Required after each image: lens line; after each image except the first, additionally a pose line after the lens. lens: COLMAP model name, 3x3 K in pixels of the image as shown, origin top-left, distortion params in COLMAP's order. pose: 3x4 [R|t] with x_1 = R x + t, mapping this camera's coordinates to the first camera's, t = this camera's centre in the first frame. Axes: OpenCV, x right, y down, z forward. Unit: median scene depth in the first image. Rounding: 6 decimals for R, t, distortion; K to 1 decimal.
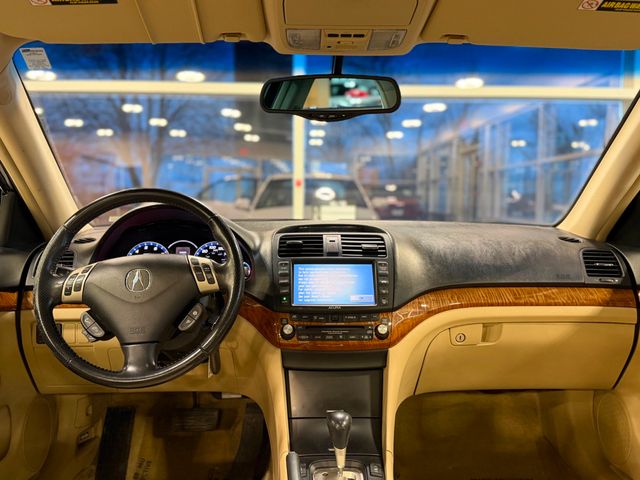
lens RADIAL K [[525.2, 0, 320.0], [0, 525.2, 240.0], [0, 0, 1]] dist [-0.000136, -0.000083]
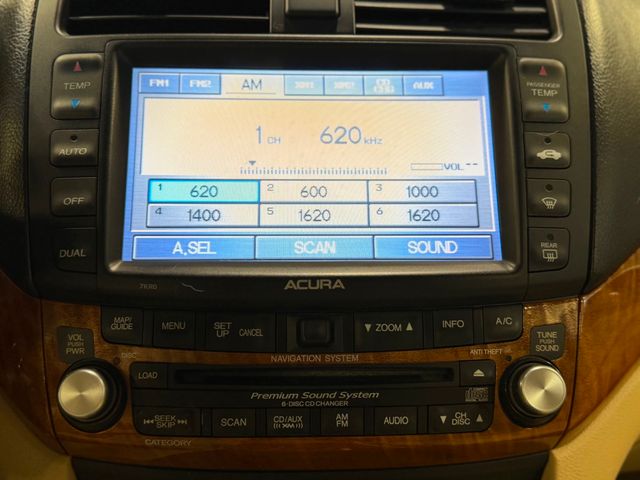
lens RADIAL K [[670.3, 0, 320.0], [0, 670.3, 240.0], [0, 0, 1]] dist [0.188728, -0.465712]
pose [[0.999978, 0.006664, 0.000678, 0.029125], [-0.006599, 0.962641, 0.270700, 0.039354], [0.001152, -0.270699, 0.962663, 0.731353]]
